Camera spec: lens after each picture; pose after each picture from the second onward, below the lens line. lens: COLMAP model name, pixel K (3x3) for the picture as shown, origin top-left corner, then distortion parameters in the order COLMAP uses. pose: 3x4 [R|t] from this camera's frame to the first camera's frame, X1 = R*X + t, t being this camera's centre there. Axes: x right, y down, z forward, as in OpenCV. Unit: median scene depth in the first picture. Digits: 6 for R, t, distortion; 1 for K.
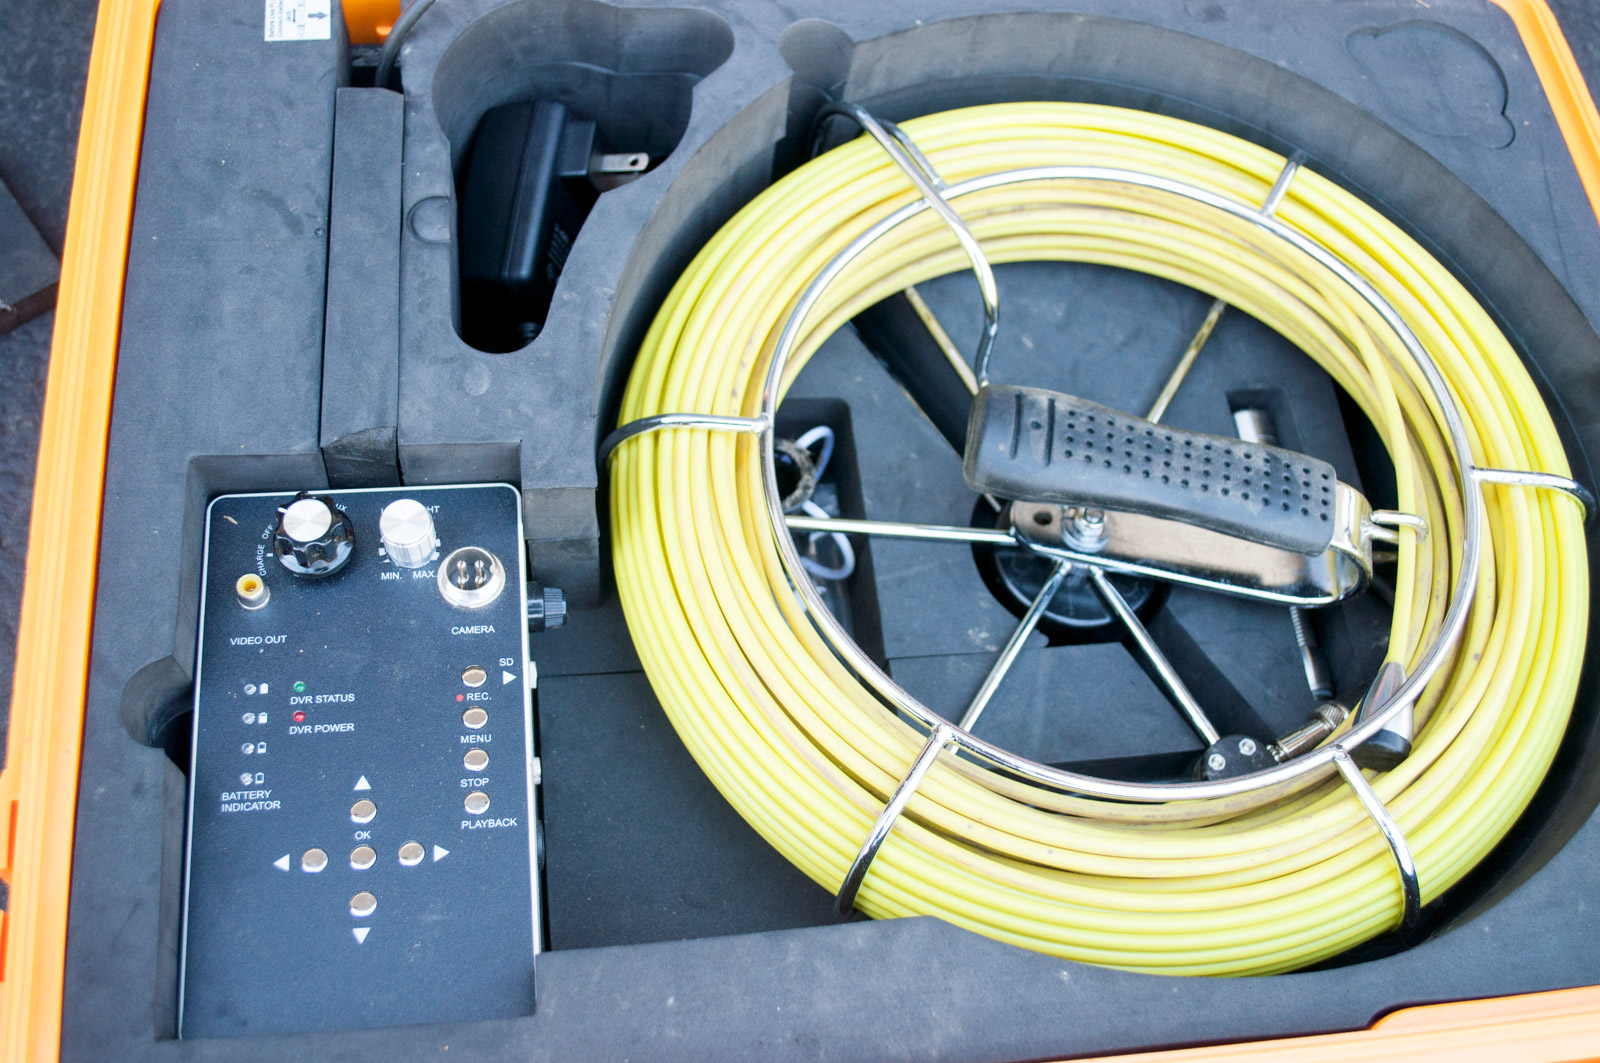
lens RADIAL K [[1676.7, 0, 794.5], [0, 1676.7, 531.7], [0, 0, 1]] dist [-0.057142, 0.000000]
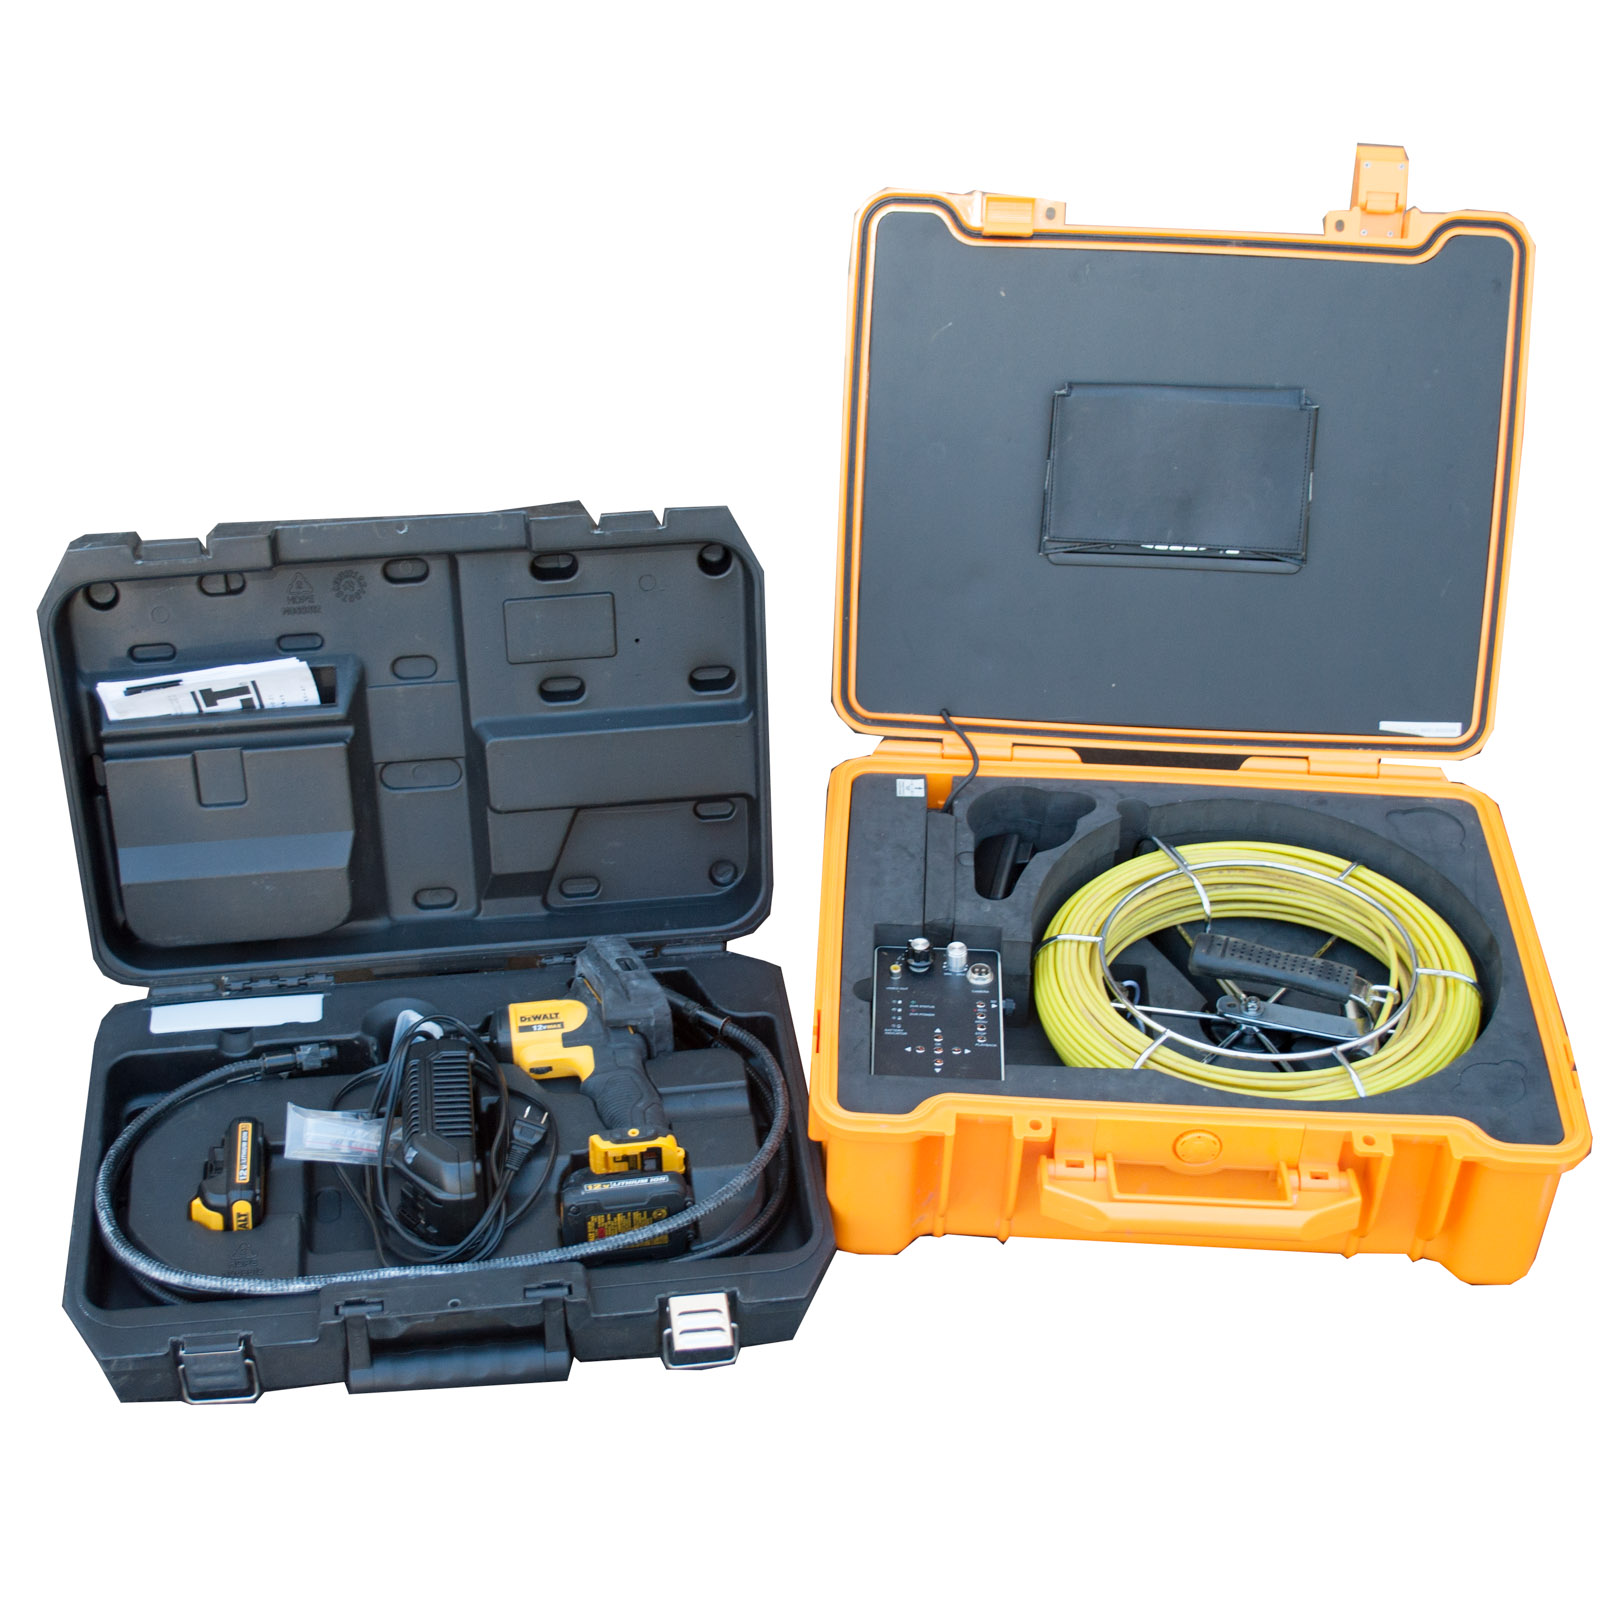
lens RADIAL K [[2669.3, 0, 796.3], [0, 2669.3, 799.3], [0, 0, 1]] dist [-0.008957, 0.000000]
pose [[0.984651, 0.008208, -0.174341, 0.212388], [-0.084935, 0.895172, -0.437553, 1.441682], [0.152474, 0.445645, 0.882129, -2.475297]]
